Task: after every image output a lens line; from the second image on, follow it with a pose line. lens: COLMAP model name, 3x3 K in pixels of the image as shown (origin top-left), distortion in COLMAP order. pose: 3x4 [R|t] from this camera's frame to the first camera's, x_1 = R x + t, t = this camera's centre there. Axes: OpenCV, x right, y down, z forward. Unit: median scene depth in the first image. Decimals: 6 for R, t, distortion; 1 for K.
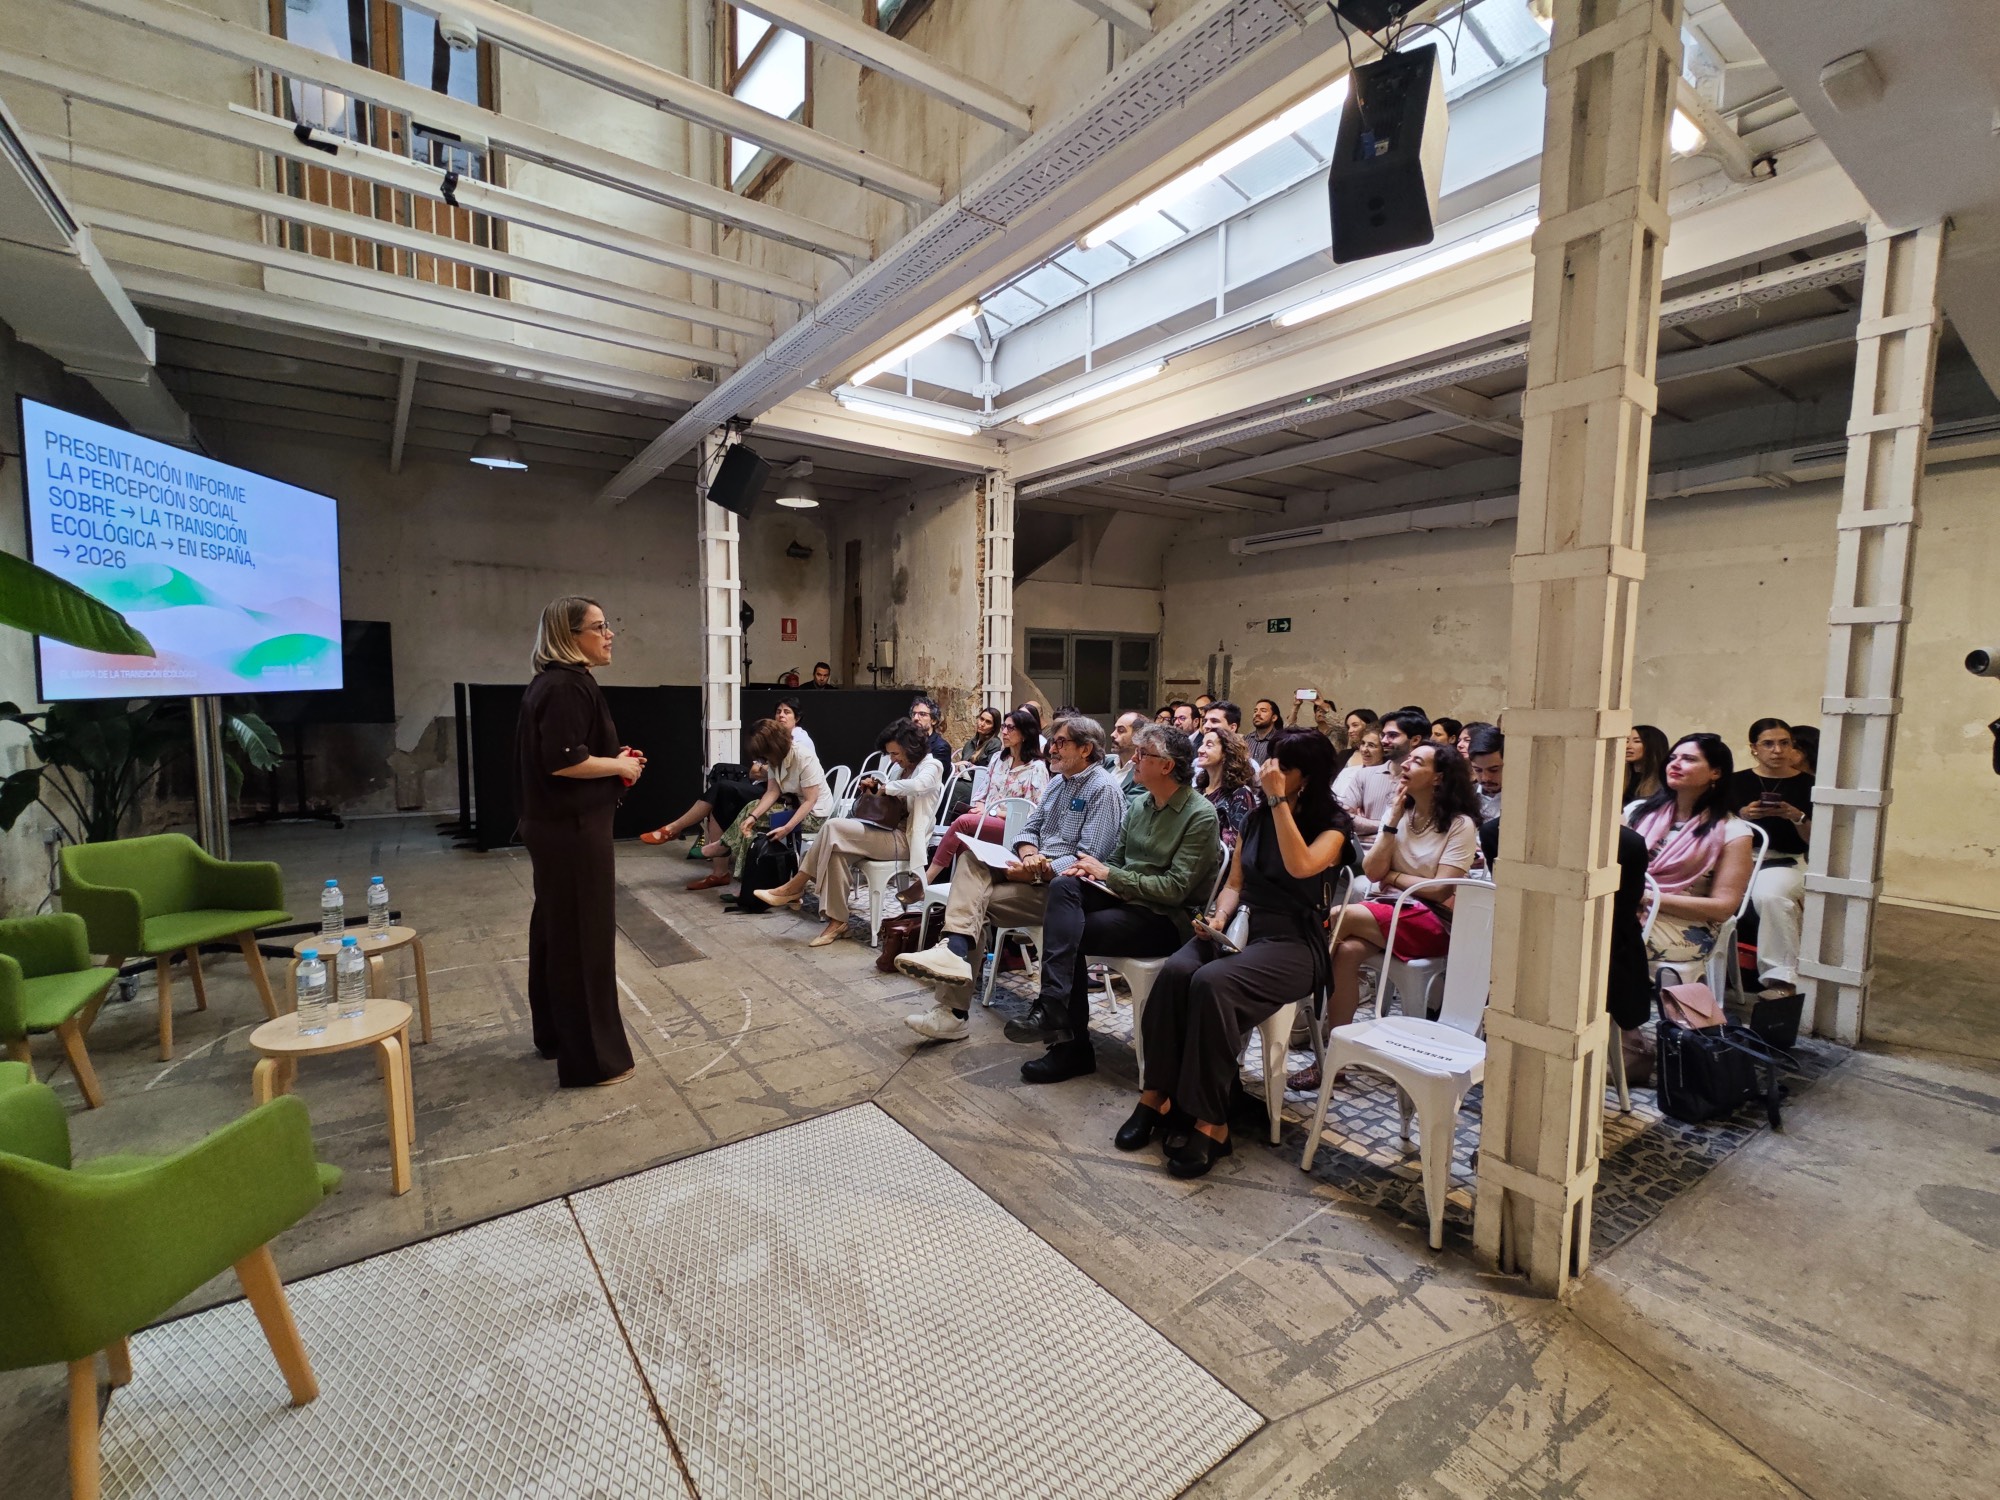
lens RADIAL K [[861.3, 0, 992.5], [0, 861.3, 756.9], [0, 0, 1]] dist [0.005108, -0.000939]
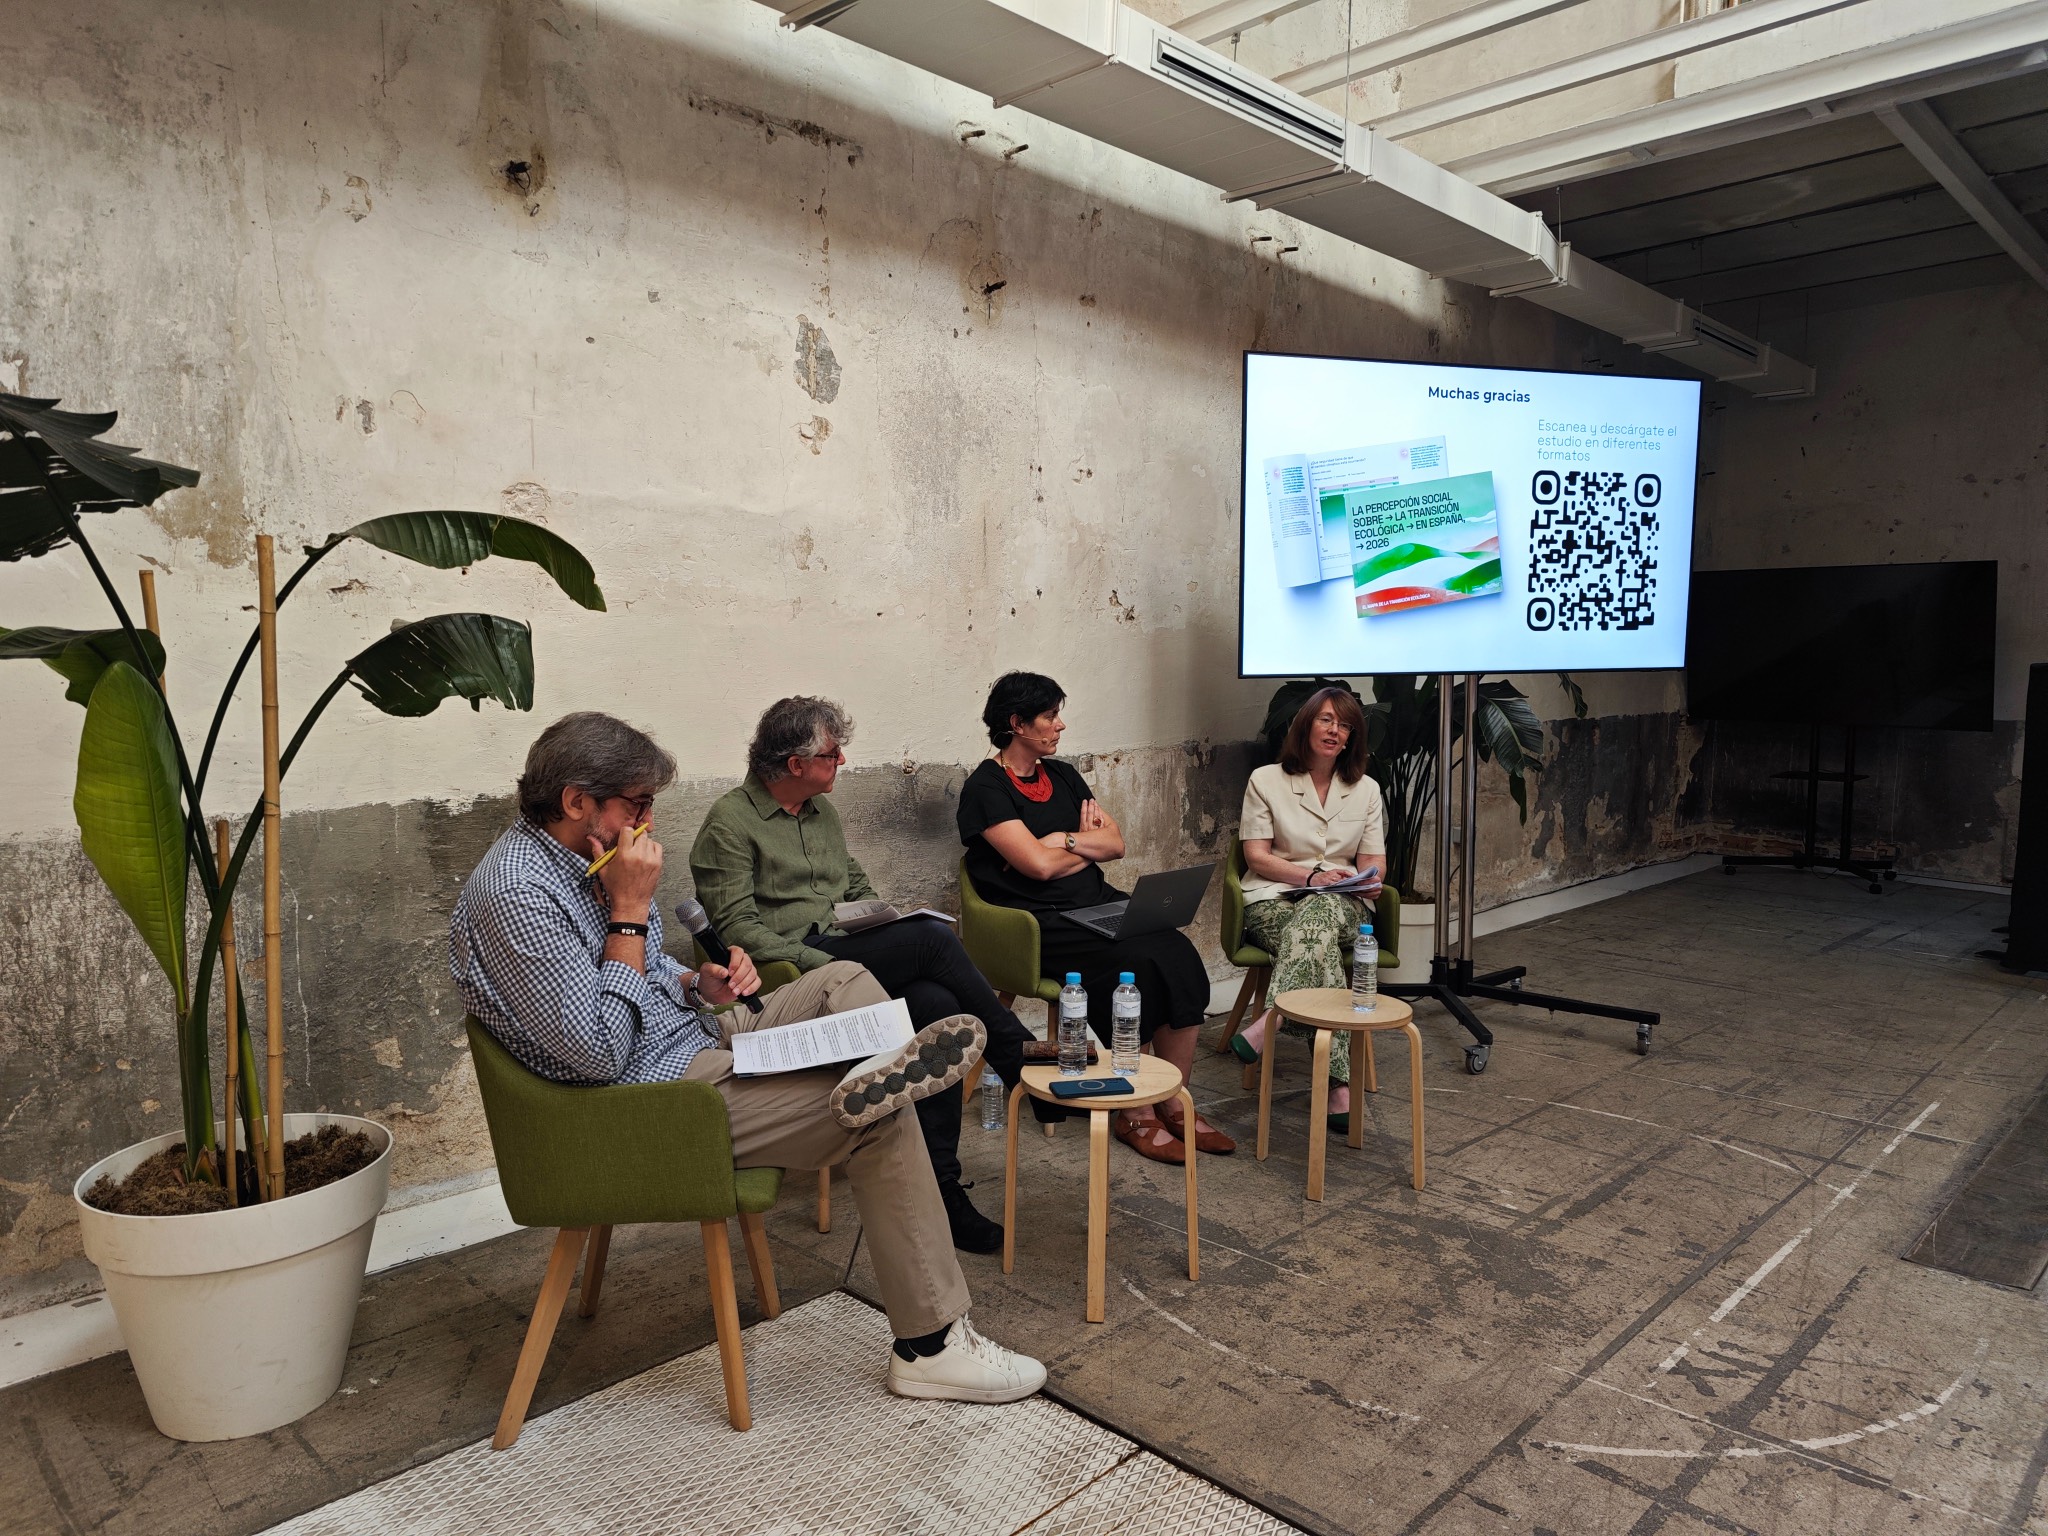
lens RADIAL K [[1362.9, 0, 1027.4], [0, 1362.9, 773.1], [0, 0, 1]] dist [0.058581, -0.051056]
pose [[0.164323, 0.071427, -0.983817, 0.287854], [-0.086089, 0.994608, 0.057831, -0.021667], [0.982643, 0.075193, 0.169586, 0.452816]]
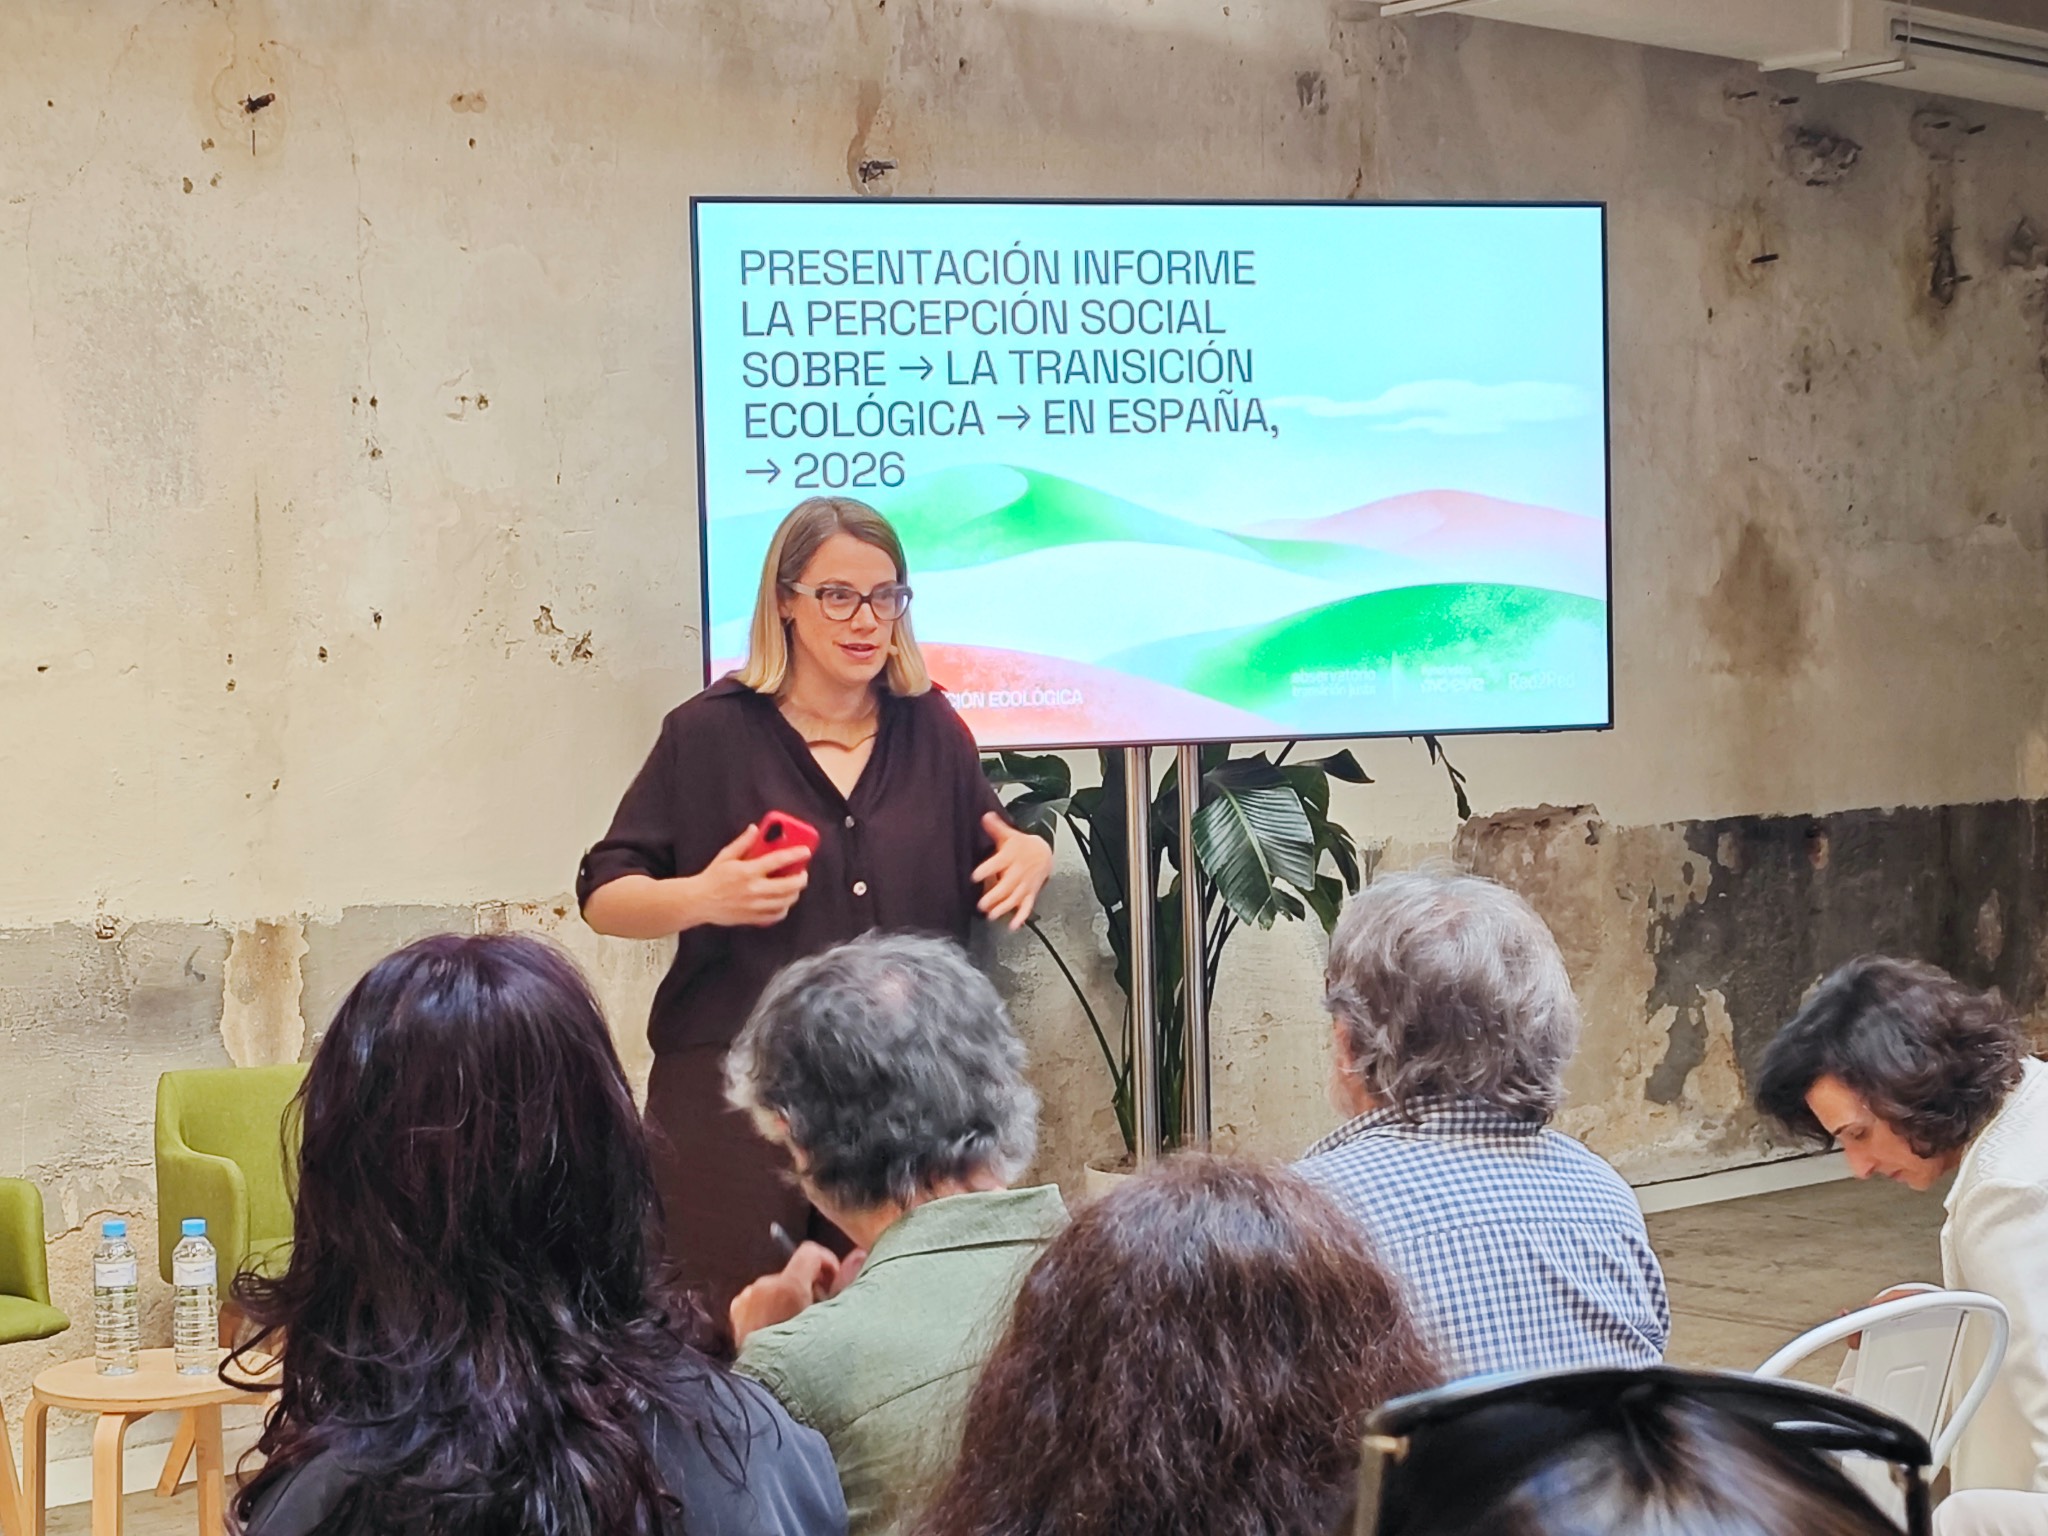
lens RADIAL K [[3489.0, 0, 996.2], [0, 3489.0, 821.0], [0, 0, 1]] dist [0.025562, 0.000000]
pose [[0.097215, 0.027093, -0.994895, 0.911997], [-0.066689, 0.997560, 0.020649, -0.070247], [0.993027, 0.064341, 0.098784, 0.826825]]
